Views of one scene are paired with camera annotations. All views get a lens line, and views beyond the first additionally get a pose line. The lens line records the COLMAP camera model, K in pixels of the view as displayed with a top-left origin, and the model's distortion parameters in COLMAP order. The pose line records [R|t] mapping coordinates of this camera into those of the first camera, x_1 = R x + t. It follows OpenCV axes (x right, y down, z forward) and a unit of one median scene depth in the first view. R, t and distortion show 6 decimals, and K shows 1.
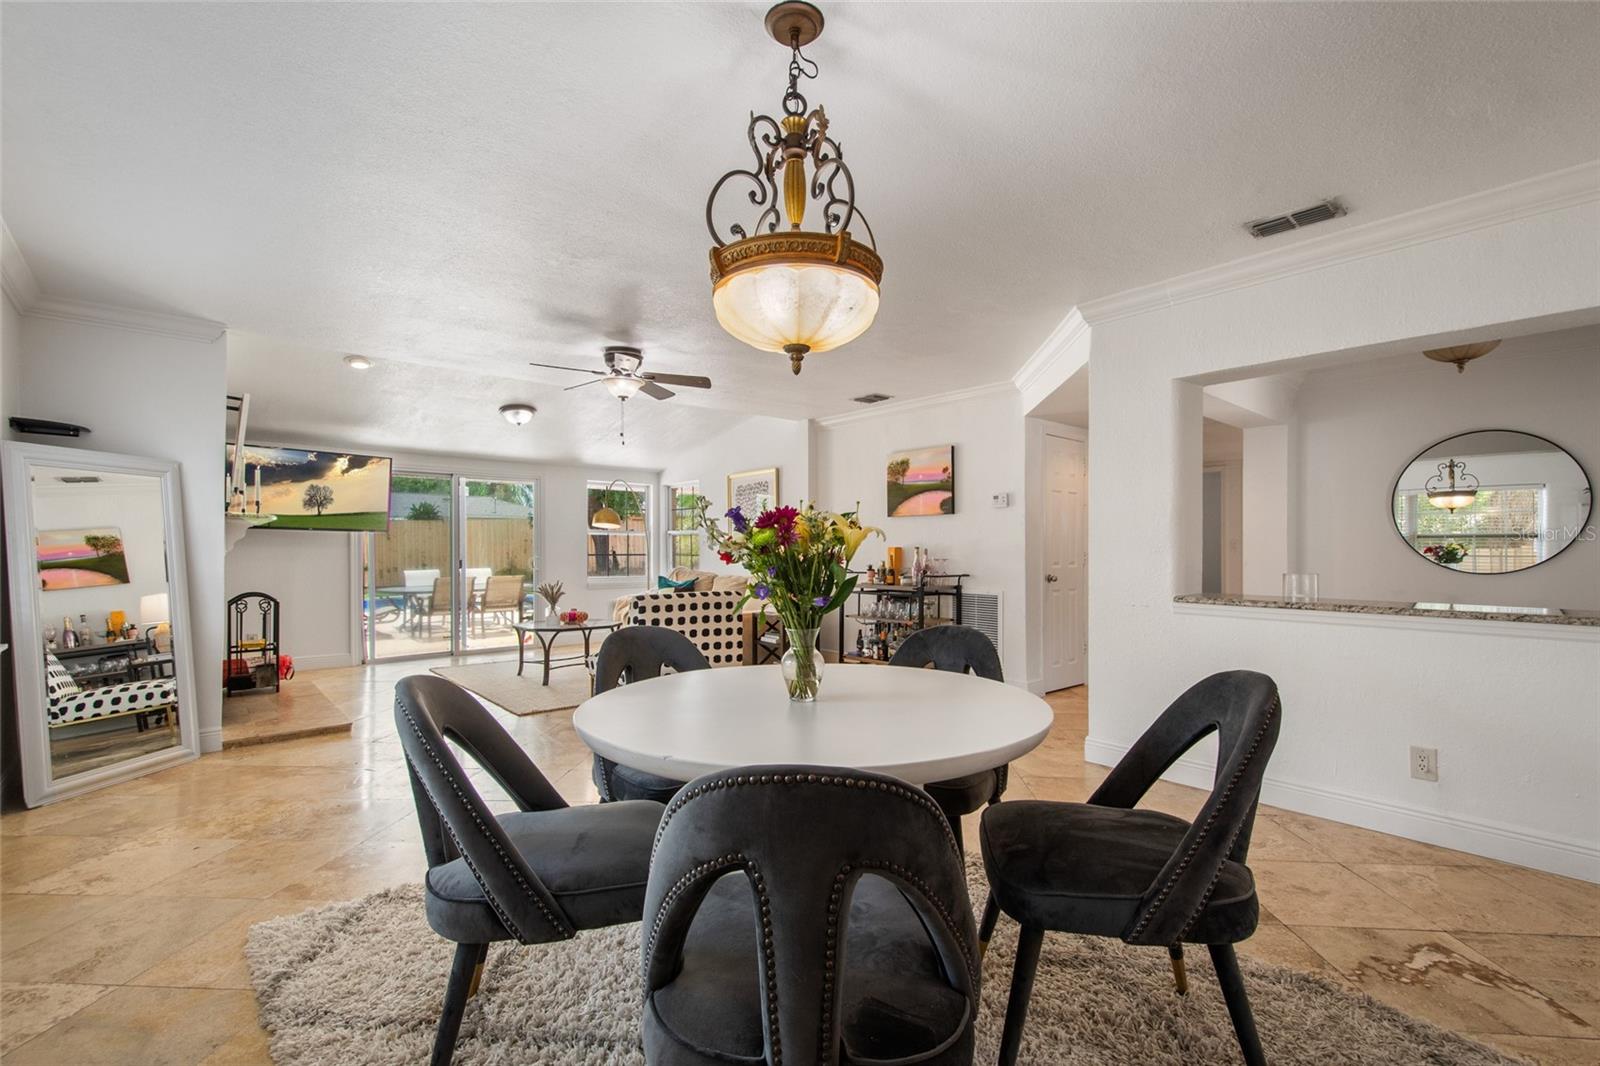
lens RADIAL K [[701.4, 0, 808.1], [0, 701.4, 531.6], [0, 0, 1]] dist [-0.000320, -0.000265]
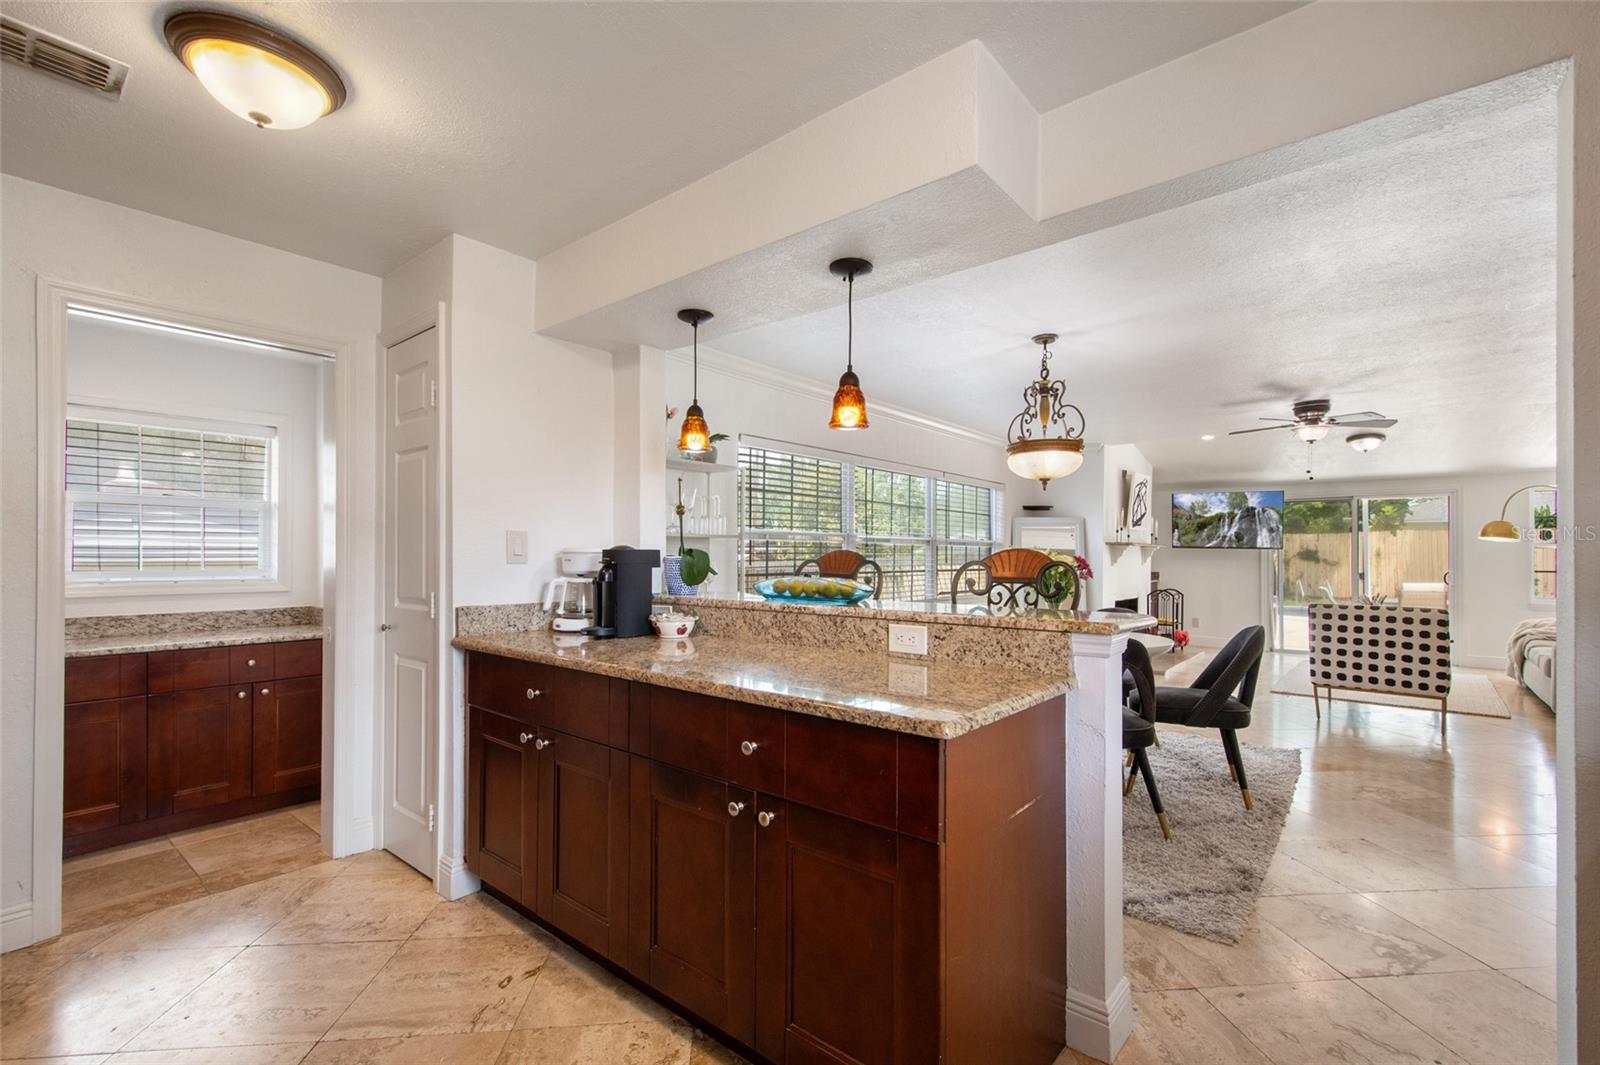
lens RADIAL K [[698.6, 0, 807.2], [0, 698.6, 548.1], [0, 0, 1]] dist [0.004386, 0.000006]
pose [[0.137794, -0.010672, -0.990403, 0.601882], [0.021658, 0.999735, -0.007759, -0.011107], [0.990224, -0.020381, 0.137989, -0.025468]]
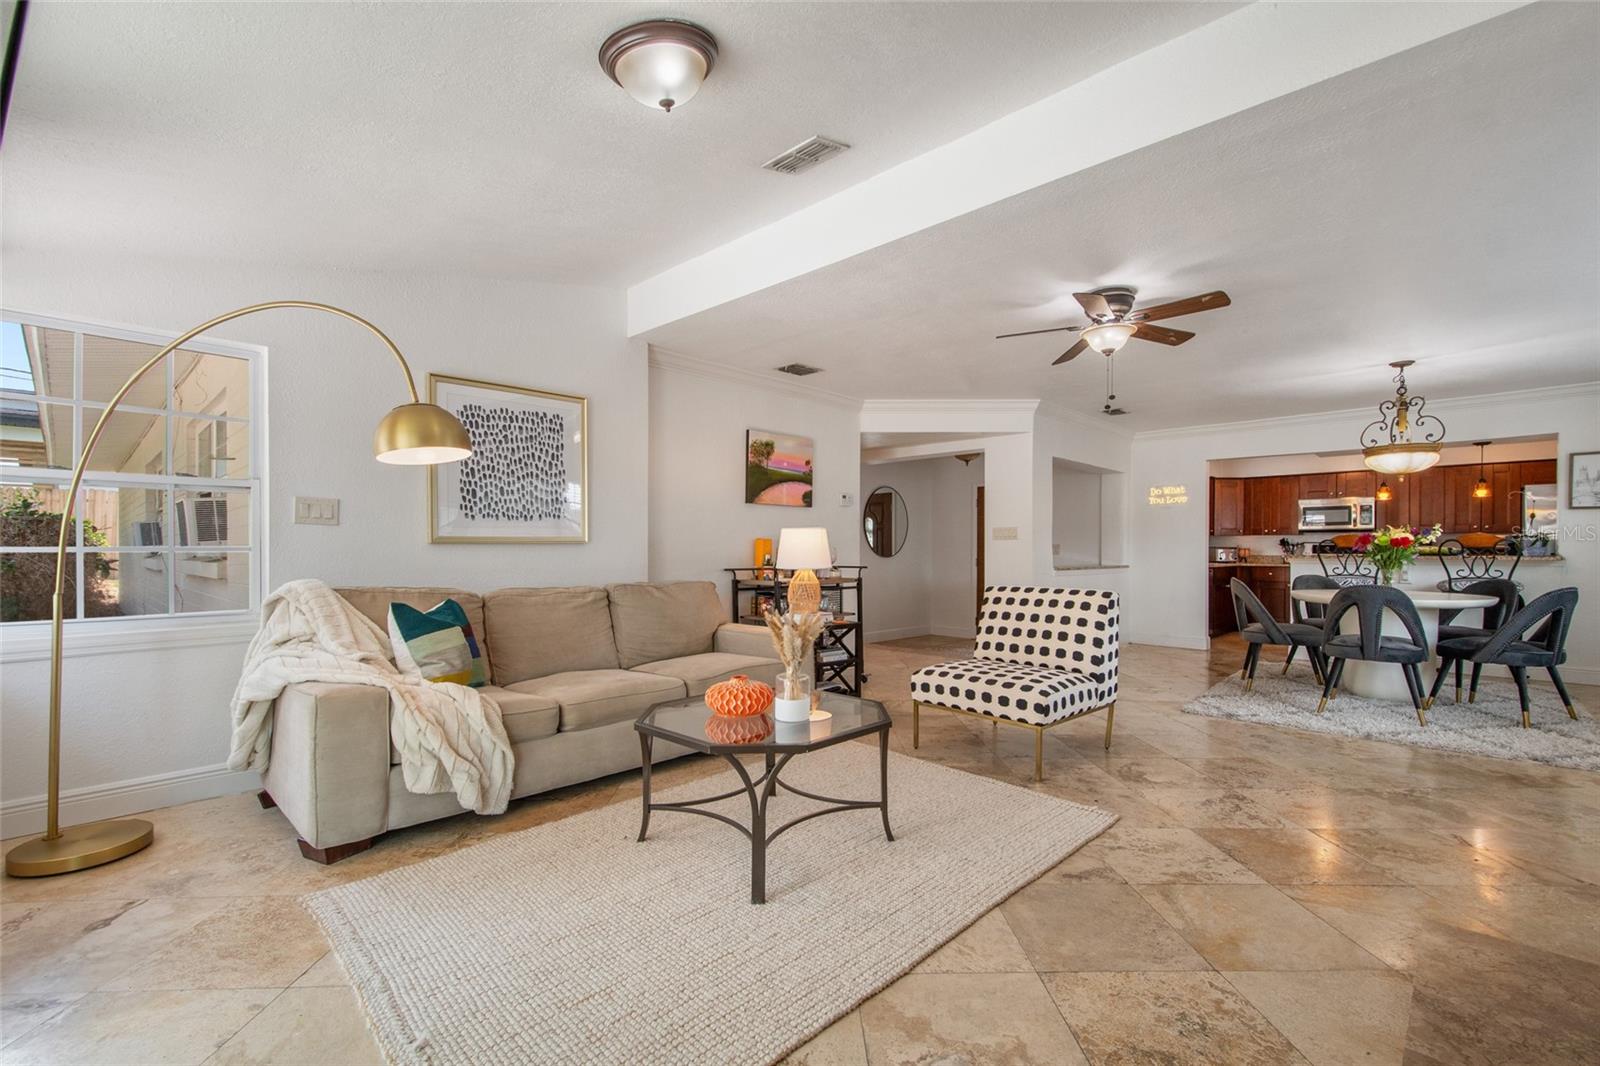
lens RADIAL K [[698.6, 0, 807.2], [0, 698.6, 548.6], [0, 0, 1]] dist [0.004386, 0.000006]
pose [[-0.079126, 0.002458, 0.996862, -0.767070], [-0.027561, 0.999609, -0.004652, 0.037671], [-0.996484, -0.027843, -0.079027, 1.035134]]
